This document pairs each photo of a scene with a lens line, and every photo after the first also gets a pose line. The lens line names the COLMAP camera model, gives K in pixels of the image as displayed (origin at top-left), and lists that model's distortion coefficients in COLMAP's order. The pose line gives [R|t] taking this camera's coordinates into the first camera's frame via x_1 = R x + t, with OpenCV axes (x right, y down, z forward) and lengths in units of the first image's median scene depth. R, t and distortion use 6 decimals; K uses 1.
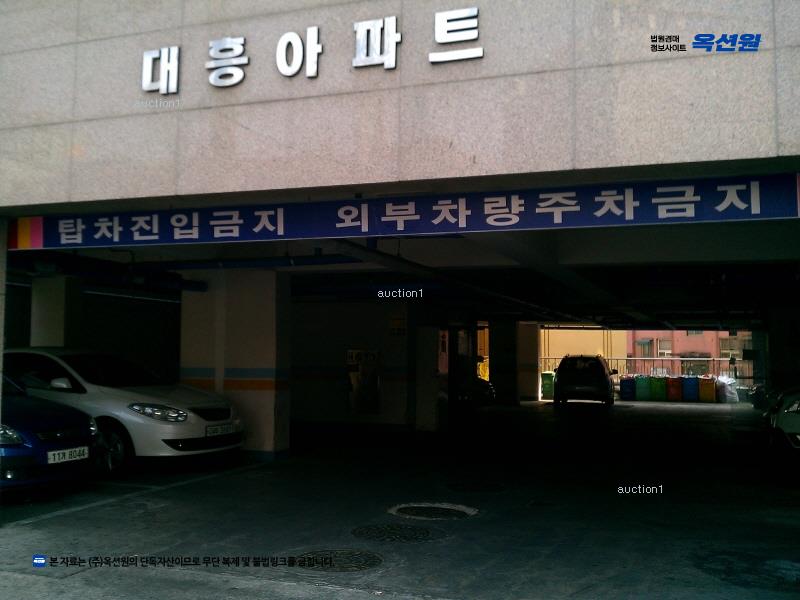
lens RADIAL K [[848.9, 0, 406.2], [0, 848.9, 304.7], [0, 0, 1]] dist [-0.027119, 0.000000]
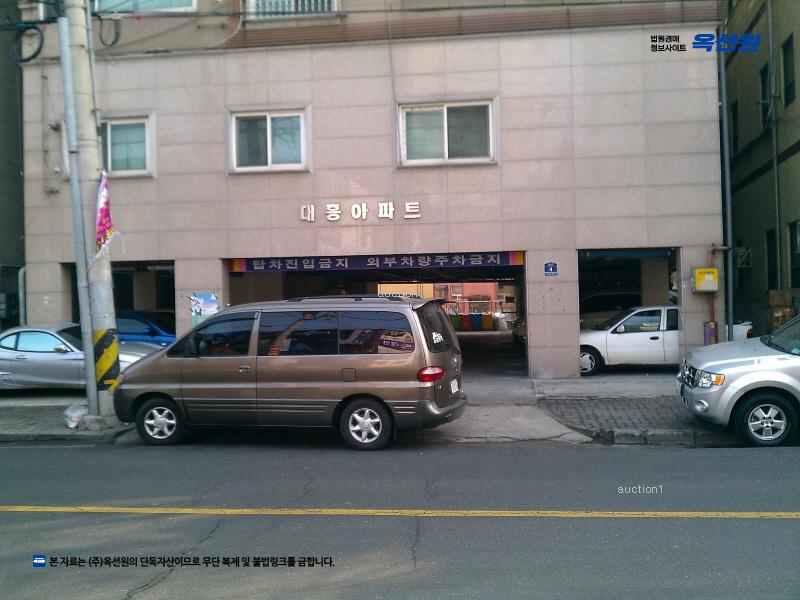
lens RADIAL K [[848.9, 0, 398.9], [0, 848.9, 296.7], [0, 0, 1]] dist [-0.027119, 0.000000]
pose [[0.971928, -0.029228, 0.233454, -0.699926], [0.016369, 0.998250, 0.056830, -0.154541], [-0.234707, -0.051413, 0.970706, -2.004429]]
